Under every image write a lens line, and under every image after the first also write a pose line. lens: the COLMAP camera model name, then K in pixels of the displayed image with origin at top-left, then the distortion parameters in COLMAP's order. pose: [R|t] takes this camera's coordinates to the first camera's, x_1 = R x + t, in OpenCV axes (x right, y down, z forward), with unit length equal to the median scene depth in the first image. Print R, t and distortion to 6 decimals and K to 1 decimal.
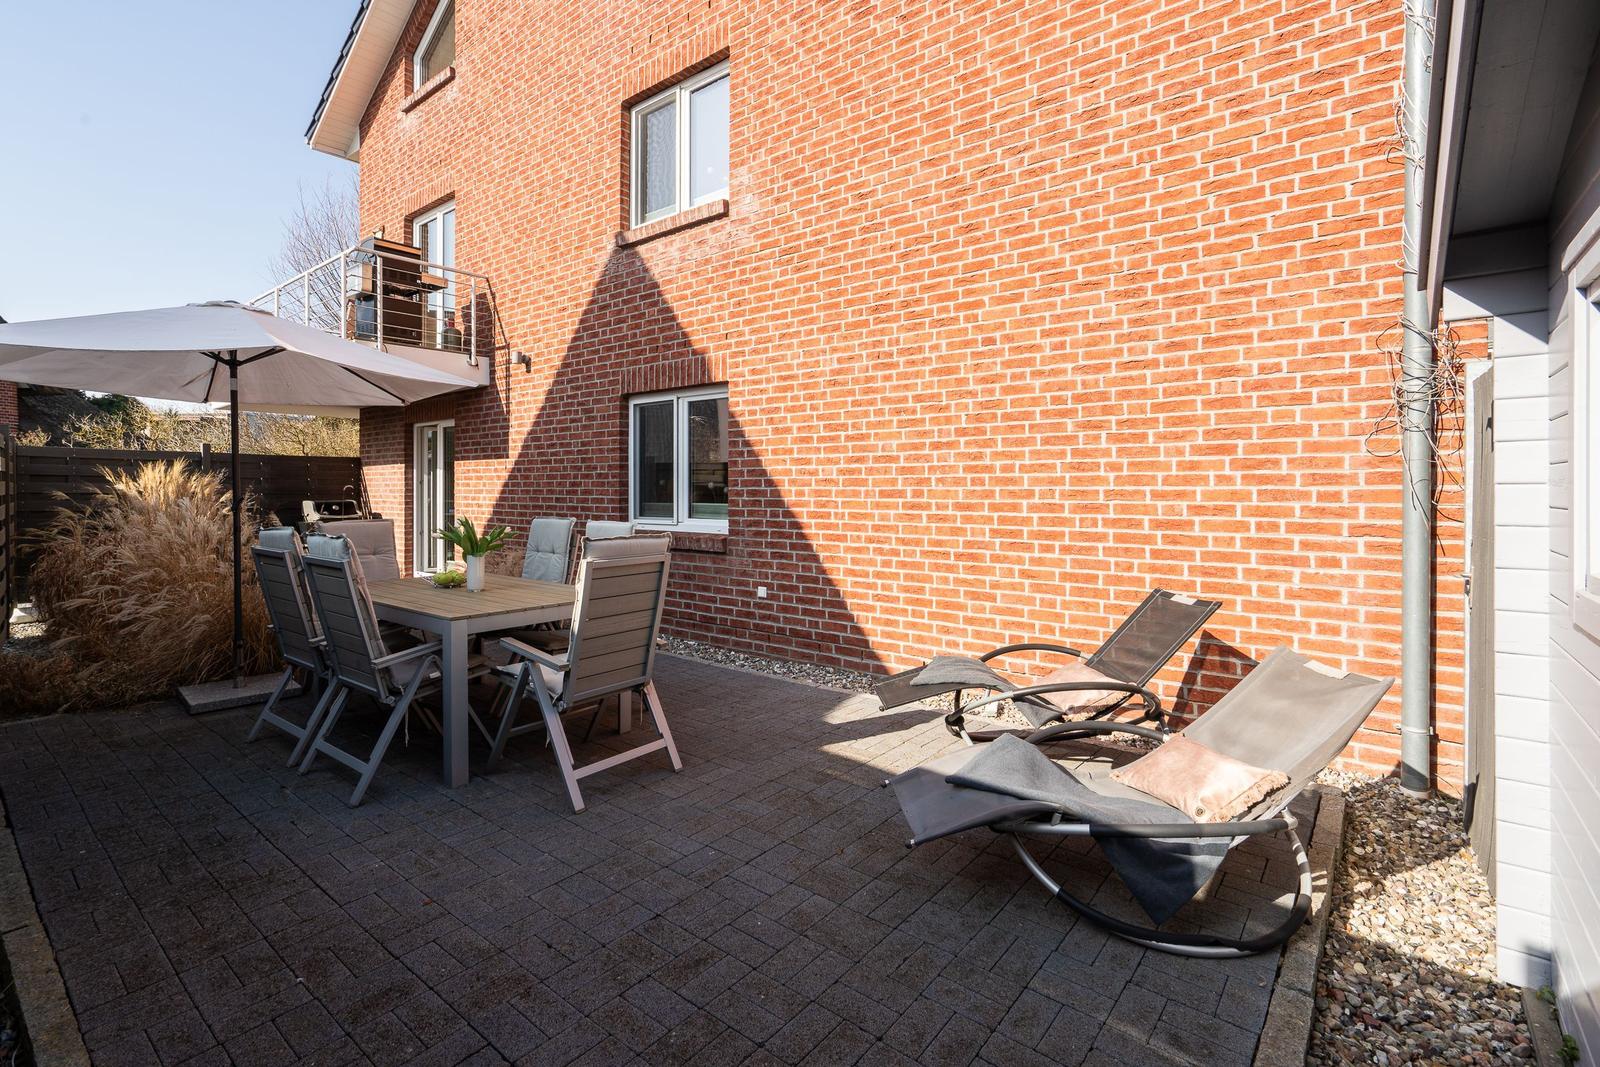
lens RADIAL K [[740.5, 0, 800.3], [0, 740.5, 493.0], [0, 0, 1]] dist [-0.003715, 0.001156]
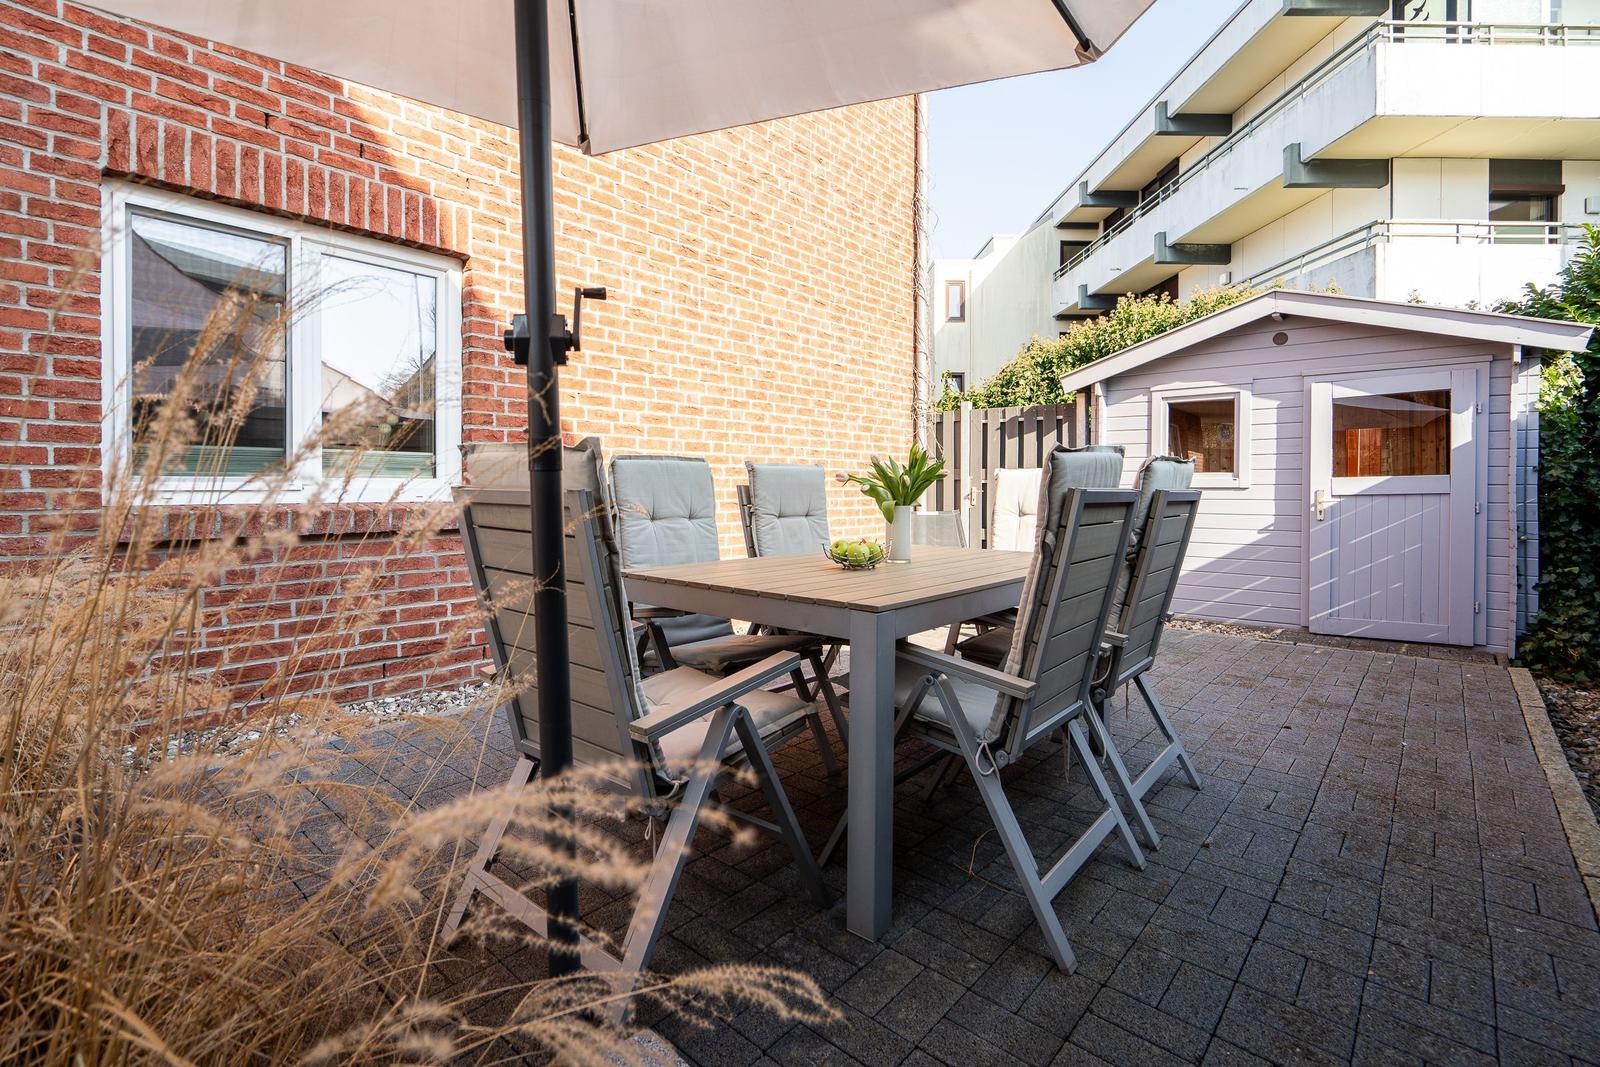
lens RADIAL K [[740.5, 0, 805.0], [0, 740.5, 482.8], [0, 0, 1]] dist [-0.003715, 0.001156]
pose [[0.032021, -0.000428, 0.999487, -1.129028], [-0.001706, 0.999998, 0.000483, 0.063474], [-0.999486, -0.001720, 0.032020, 1.103470]]
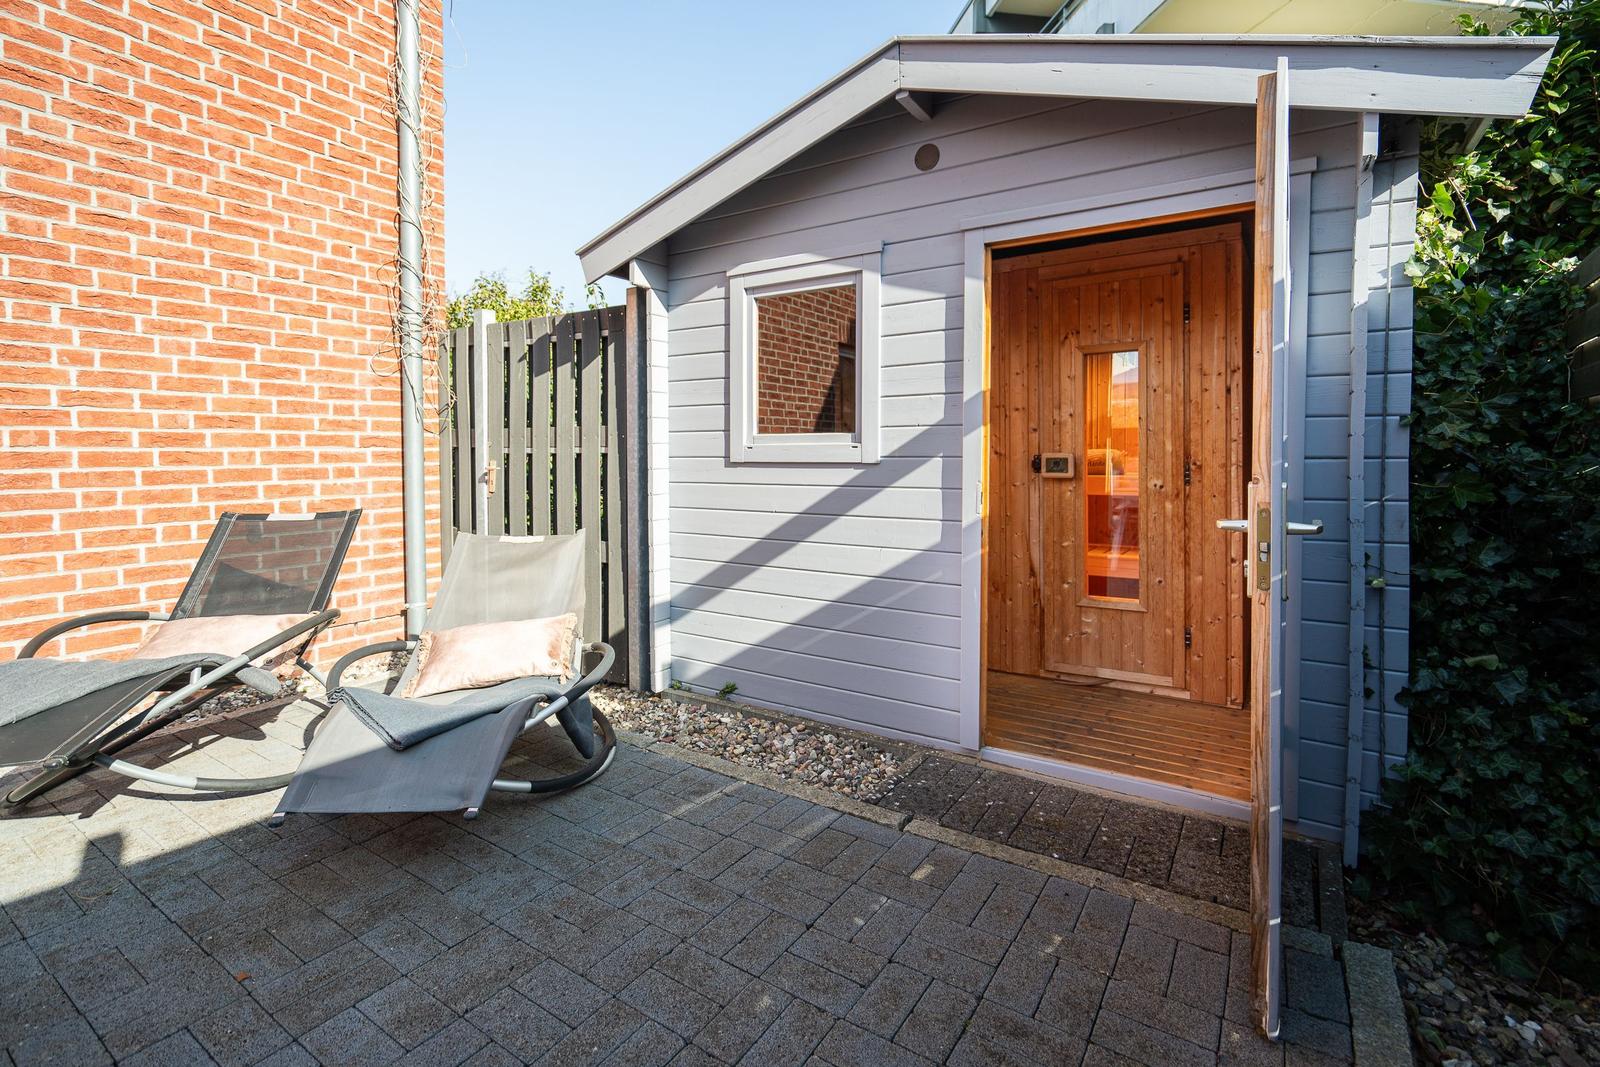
lens RADIAL K [[740.5, 0, 796.4], [0, 740.5, 464.7], [0, 0, 1]] dist [-0.003715, 0.001156]
pose [[-0.093577, -0.022898, 0.995349, -0.368801], [0.003838, 0.999720, 0.023359, 0.056622], [-0.995605, 0.006006, -0.093463, 0.429276]]
